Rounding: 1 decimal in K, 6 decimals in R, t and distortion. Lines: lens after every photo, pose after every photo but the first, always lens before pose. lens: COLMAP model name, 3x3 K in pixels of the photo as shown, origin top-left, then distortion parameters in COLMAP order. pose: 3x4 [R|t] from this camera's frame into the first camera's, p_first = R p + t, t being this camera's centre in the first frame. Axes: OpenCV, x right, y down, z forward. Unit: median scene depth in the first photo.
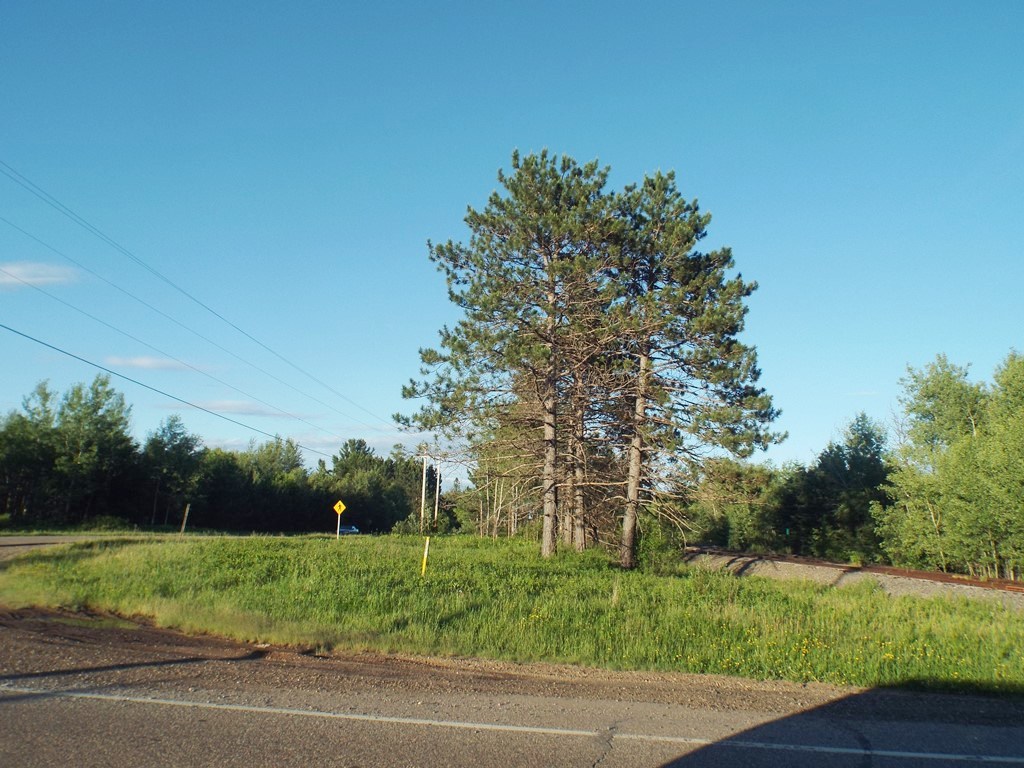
lens RADIAL K [[770.0, 0, 512.0], [0, 770.0, 384.0], [0, 0, 1]] dist [-0.000302, -0.002068]
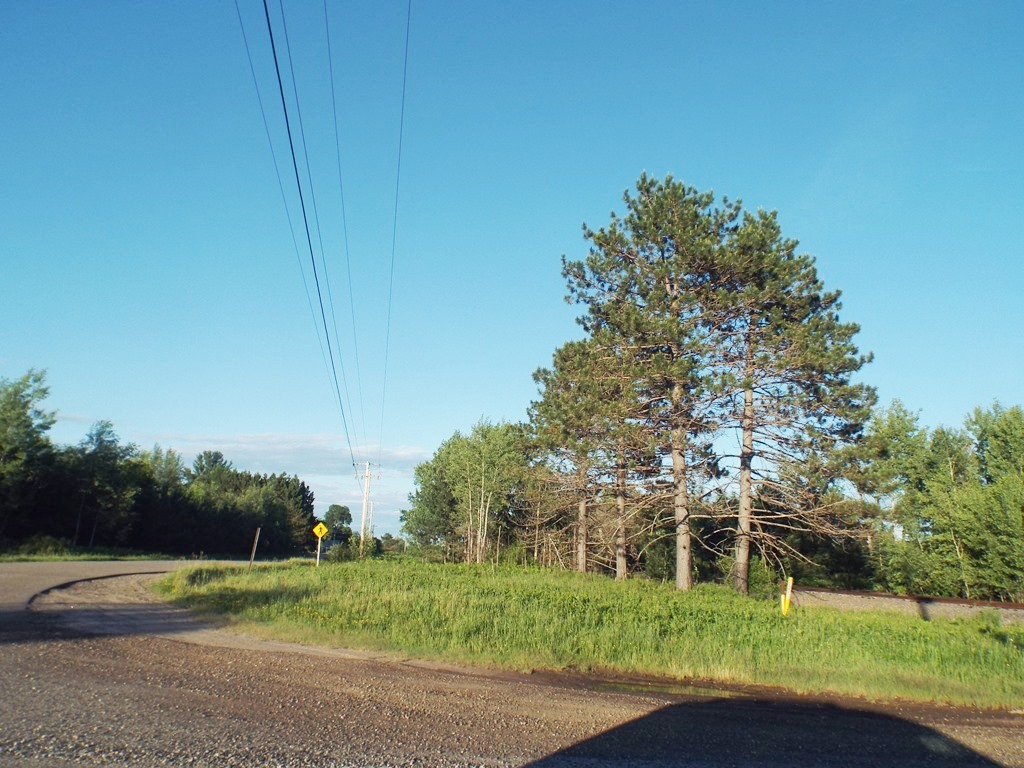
lens RADIAL K [[770.0, 0, 512.0], [0, 770.0, 384.0], [0, 0, 1]] dist [-0.000302, -0.002068]
pose [[0.972742, 0.058774, 0.224317, -0.212090], [-0.053055, 0.998097, -0.031440, 0.003136], [-0.225737, 0.018682, 0.974009, 0.050264]]
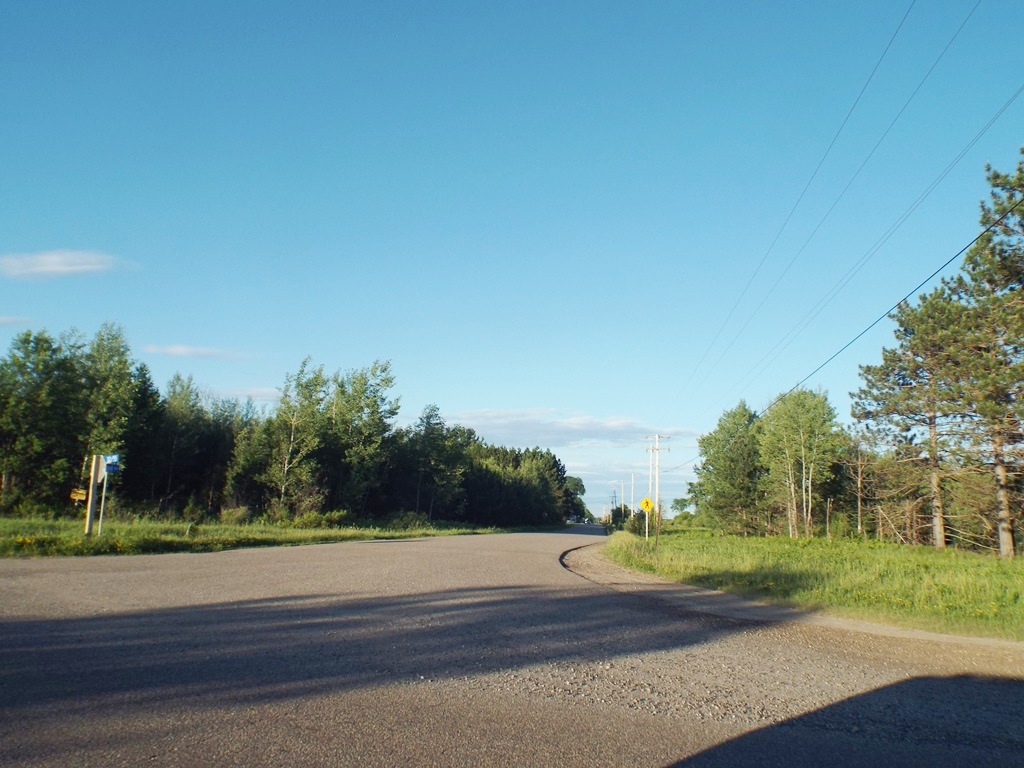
lens RADIAL K [[774.2, 0, 513.7], [0, 774.2, 416.2], [0, 0, 1]] dist [-0.006979, -0.005304]
pose [[0.999226, 0.005375, -0.038975, -0.339717], [-0.003178, 0.998414, 0.056207, 0.002110], [0.039216, -0.056039, 0.997658, 0.063434]]
